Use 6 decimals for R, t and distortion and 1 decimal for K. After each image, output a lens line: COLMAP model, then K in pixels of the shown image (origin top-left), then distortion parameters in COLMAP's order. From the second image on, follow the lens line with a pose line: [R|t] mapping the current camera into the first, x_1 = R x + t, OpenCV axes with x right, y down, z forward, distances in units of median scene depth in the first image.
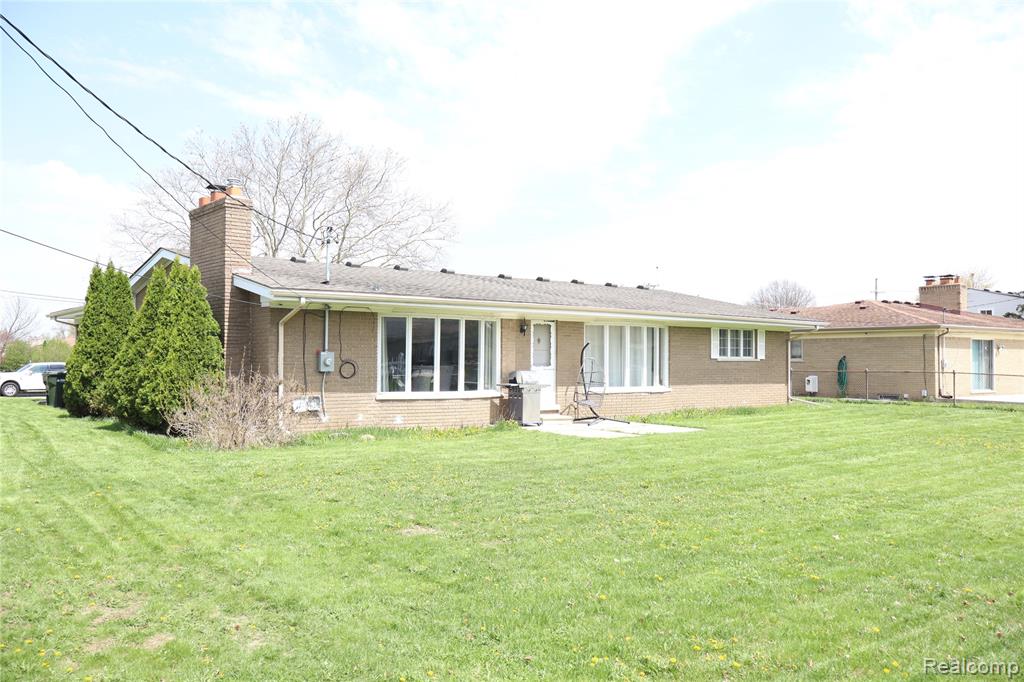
lens RADIAL K [[857.4, 0, 514.2], [0, 857.4, 328.8], [0, 0, 1]] dist [0.015543, 0.012004]
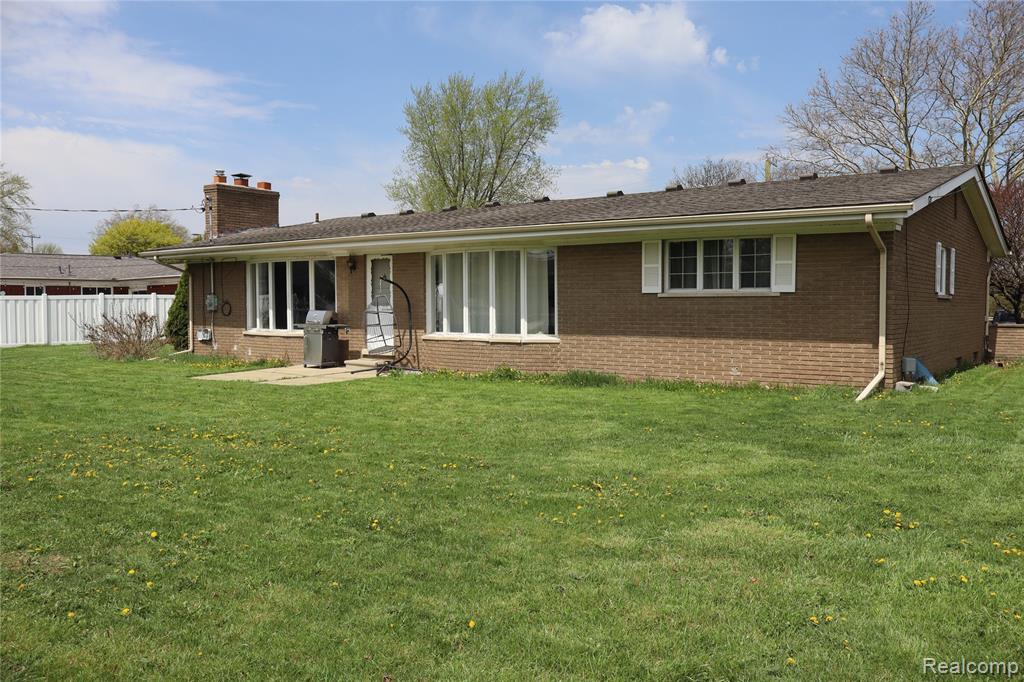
lens RADIAL K [[857.4, 0, 514.2], [0, 857.4, 328.8], [0, 0, 1]] dist [0.015543, 0.012004]
pose [[0.259109, 0.026727, -0.965478, 0.851411], [0.043060, 0.998303, 0.039192, 0.034936], [0.964888, -0.051728, 0.257518, 0.823271]]
